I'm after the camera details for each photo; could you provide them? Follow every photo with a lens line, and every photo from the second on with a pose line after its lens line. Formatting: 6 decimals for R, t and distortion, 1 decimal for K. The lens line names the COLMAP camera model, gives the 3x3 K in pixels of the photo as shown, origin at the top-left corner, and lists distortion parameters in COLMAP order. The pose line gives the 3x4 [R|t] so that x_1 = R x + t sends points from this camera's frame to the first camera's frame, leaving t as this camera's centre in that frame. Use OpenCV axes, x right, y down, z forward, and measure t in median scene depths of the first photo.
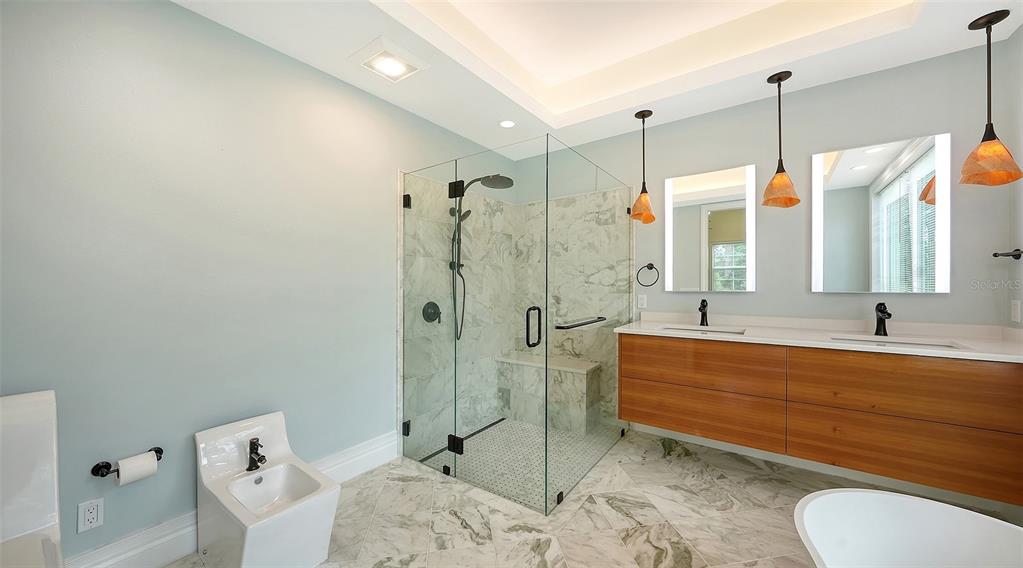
lens RADIAL K [[361.7, 0, 503.5], [0, 361.7, 288.8], [0, 0, 1]] dist [-0.002291, -0.000378]
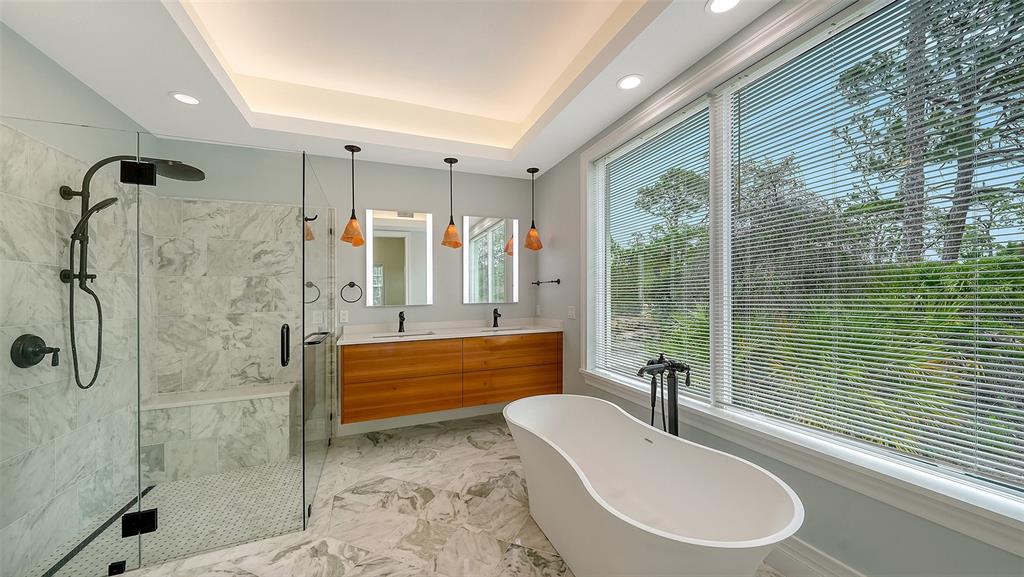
lens RADIAL K [[370.8, 0, 513.0], [0, 370.8, 321.0], [0, 0, 1]] dist [-0.000698, -0.000096]
pose [[0.536747, -0.060326, 0.841584, -0.311280], [0.028142, 0.998166, 0.053602, 0.003437], [-0.843274, -0.005087, 0.537460, -0.035412]]
